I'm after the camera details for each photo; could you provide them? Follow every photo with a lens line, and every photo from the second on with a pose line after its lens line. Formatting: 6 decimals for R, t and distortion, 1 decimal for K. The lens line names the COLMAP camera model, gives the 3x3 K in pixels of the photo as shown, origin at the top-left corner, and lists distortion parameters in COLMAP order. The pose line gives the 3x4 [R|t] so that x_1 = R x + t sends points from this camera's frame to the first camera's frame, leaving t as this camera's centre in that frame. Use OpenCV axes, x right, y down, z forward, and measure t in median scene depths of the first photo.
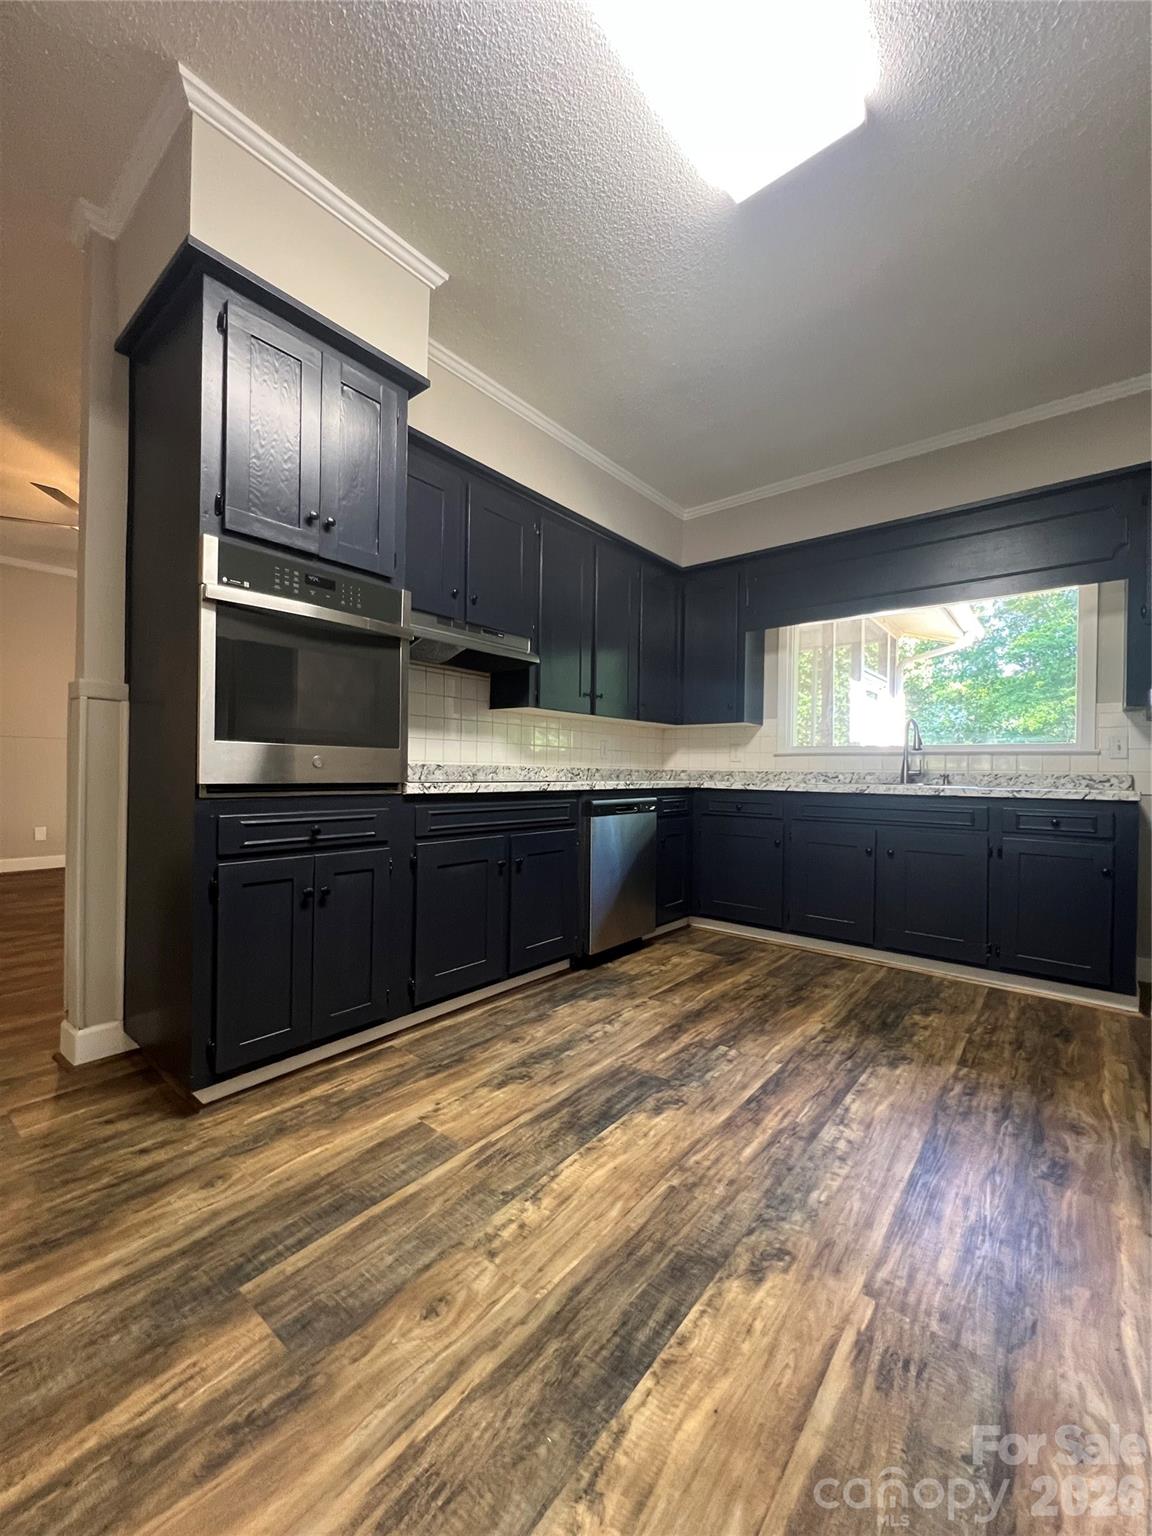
lens RADIAL K [[615.9, 0, 578.0], [0, 615.9, 773.3], [0, 0, 1]] dist [-0.003523, 0.001345]
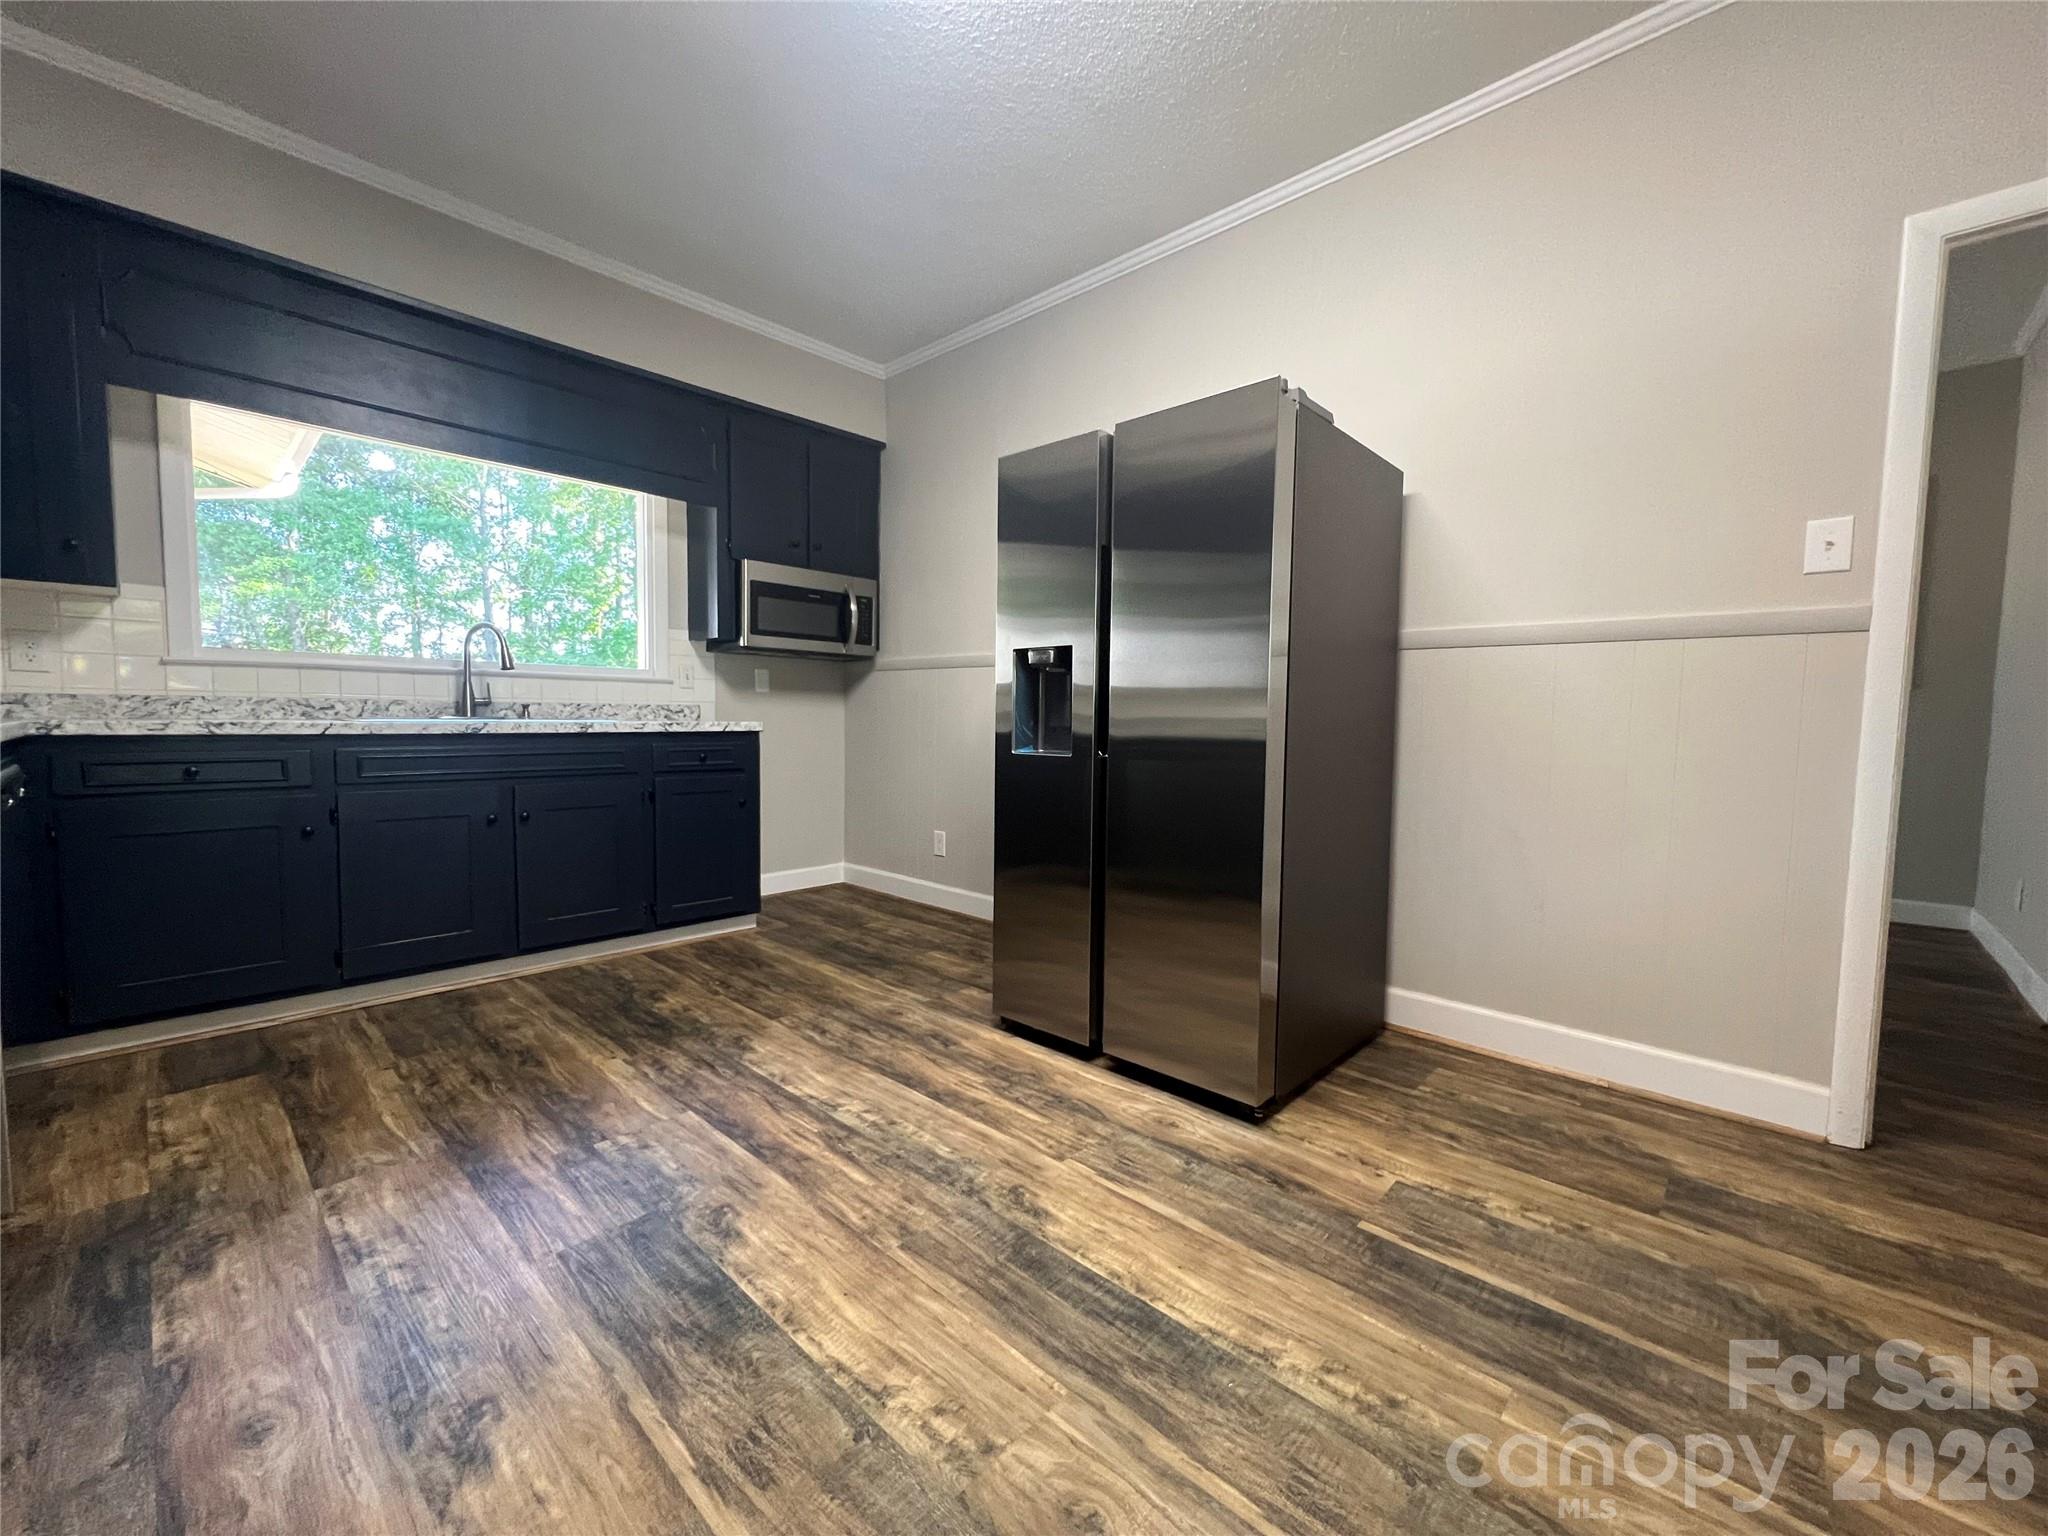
lens RADIAL K [[821.2, 0, 1026.2], [0, 821.2, 766.1], [0, 0, 1]] dist [-0.003523, 0.001345]
pose [[0.058463, -0.076488, 0.995355, -0.635206], [-0.011052, 0.996950, 0.077260, -0.011672], [-0.998228, -0.015517, 0.057439, 0.610720]]
